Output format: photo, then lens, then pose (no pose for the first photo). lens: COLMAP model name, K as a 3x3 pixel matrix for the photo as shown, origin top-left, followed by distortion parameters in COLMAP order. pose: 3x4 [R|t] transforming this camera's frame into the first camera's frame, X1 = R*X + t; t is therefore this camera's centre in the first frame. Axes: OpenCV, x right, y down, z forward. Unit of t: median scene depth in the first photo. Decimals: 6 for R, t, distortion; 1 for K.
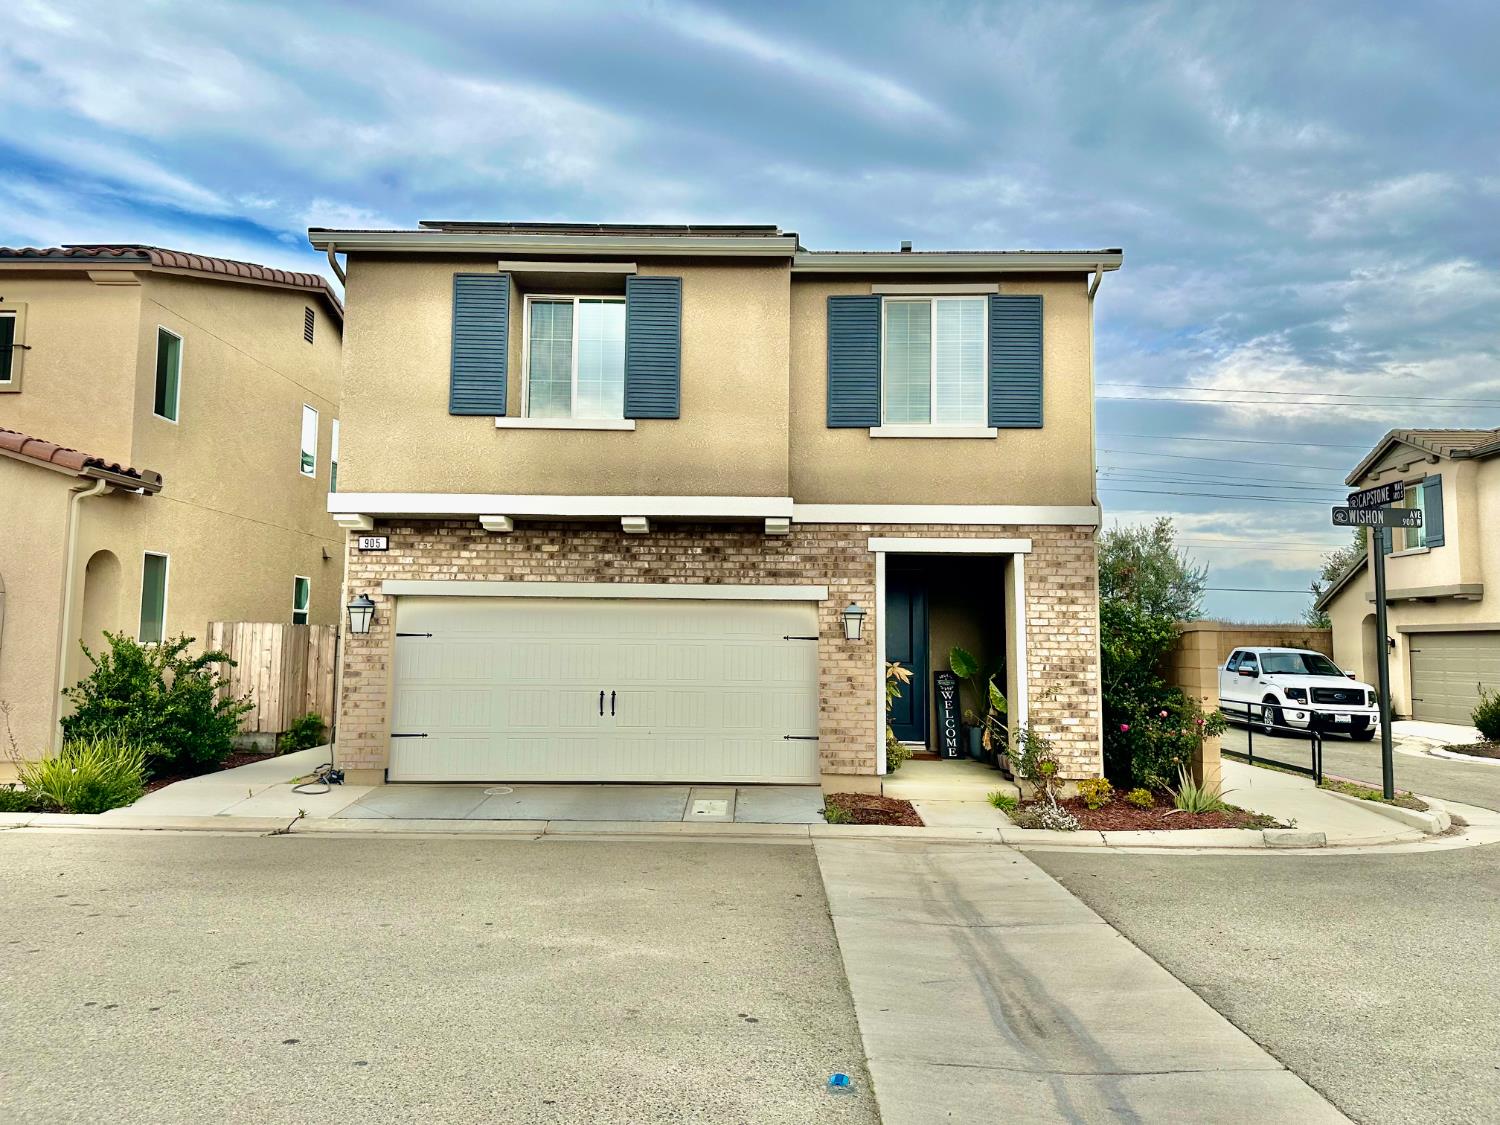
lens RADIAL K [[1073.9, 0, 742.8], [0, 1073.9, 548.7], [0, 0, 1]] dist [0.052972, -0.052300]
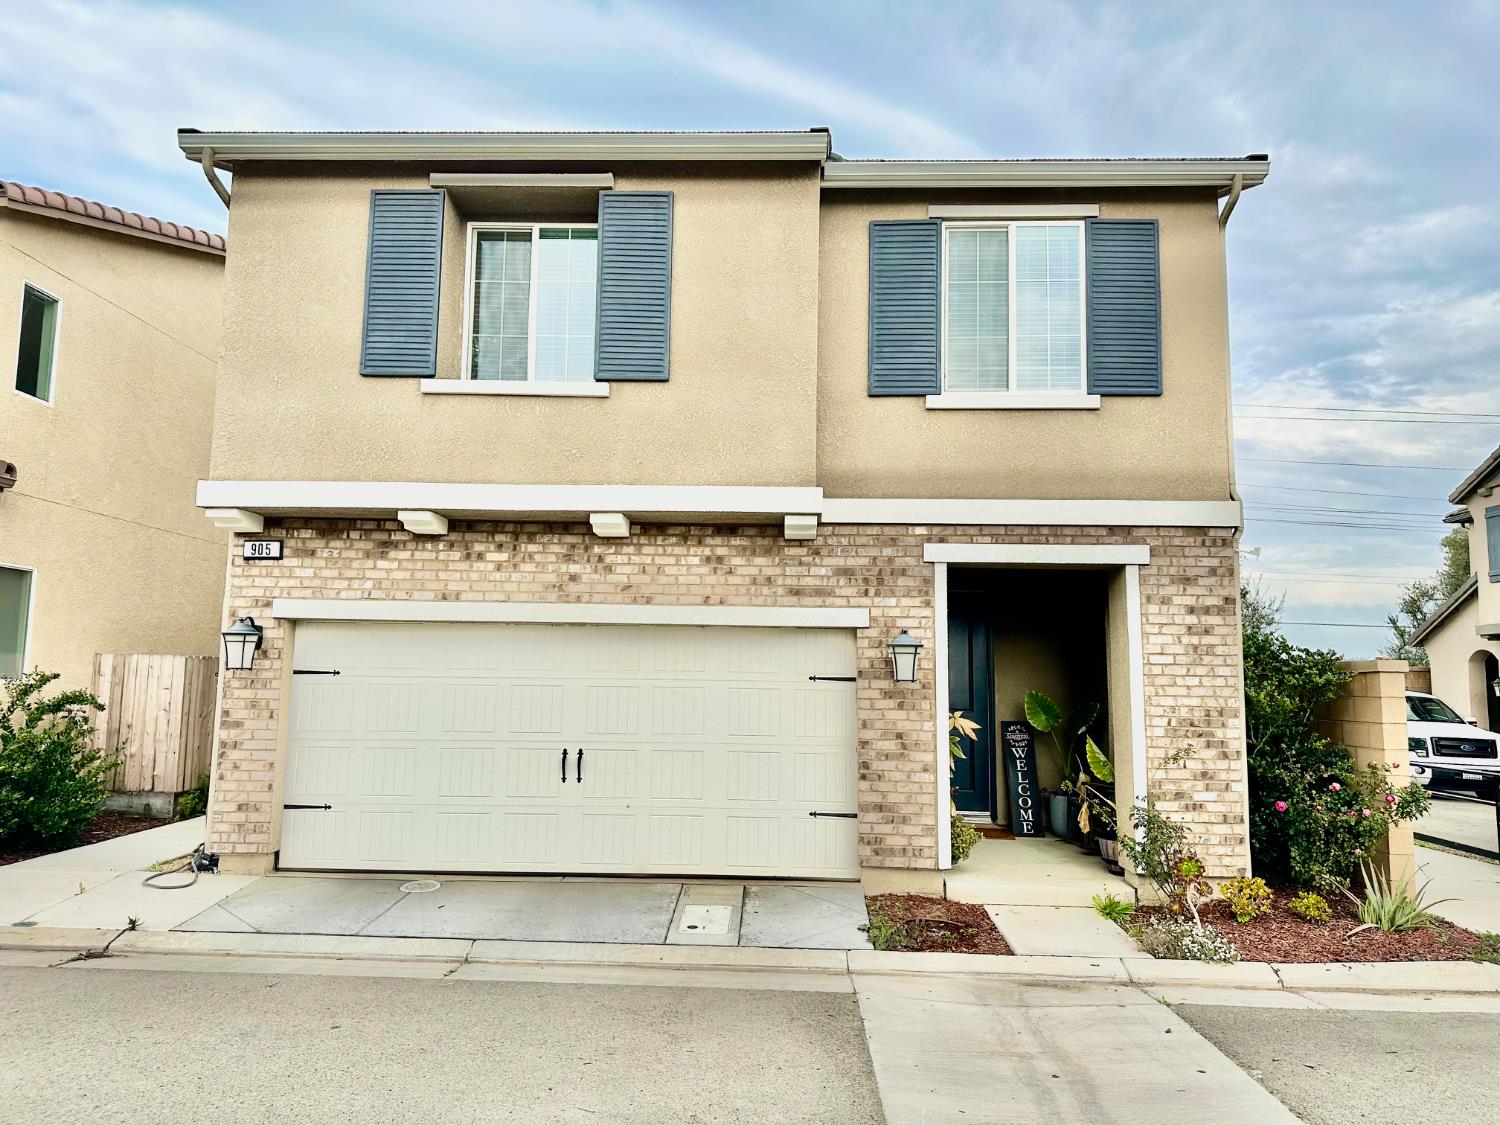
lens RADIAL K [[1073.9, 0, 740.9], [0, 1073.9, 562.5], [0, 0, 1]] dist [0.052972, -0.052300]
pose [[0.999644, 0.002491, -0.026572, 0.010248], [-0.003003, 0.999810, -0.019242, 0.017510], [0.026519, 0.019315, 0.999462, 0.257748]]
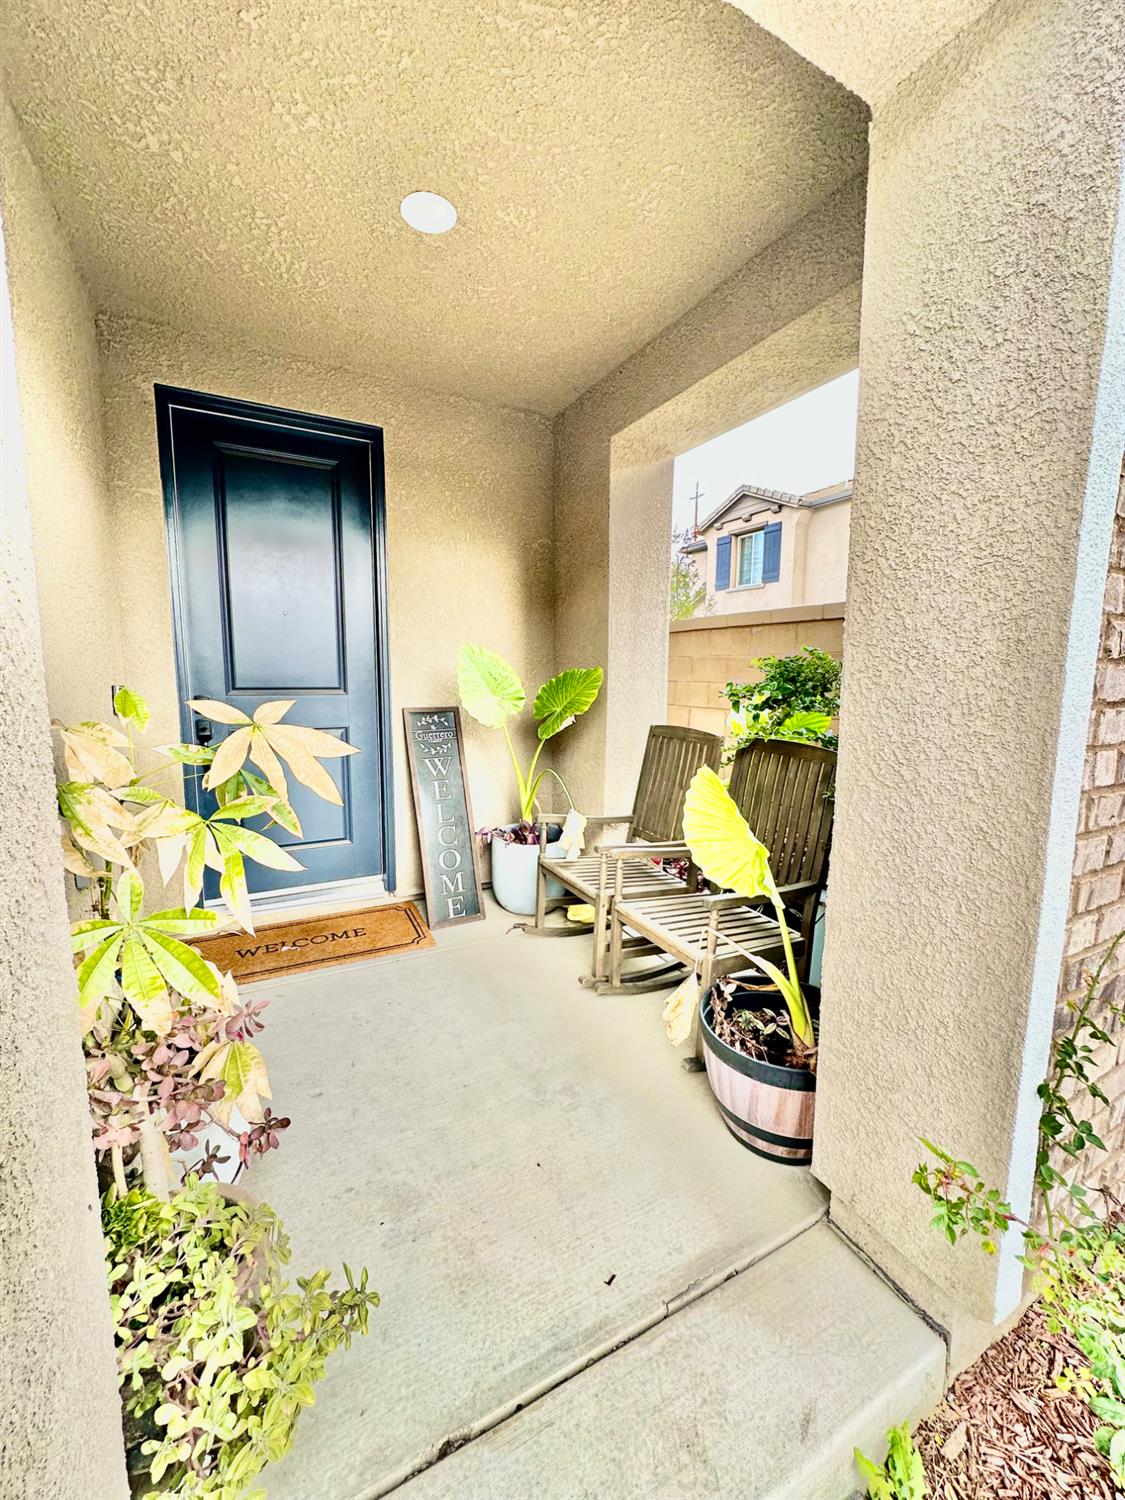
lens RADIAL K [[597.9, 0, 557.9], [0, 597.9, 750.6], [0, 0, 1]] dist [-0.001988, 0.000254]
pose [[0.877626, -0.069380, 0.474298, 0.153469], [-0.040496, 0.975201, 0.217584, 0.097525], [-0.477632, -0.210165, 0.853052, 0.979661]]
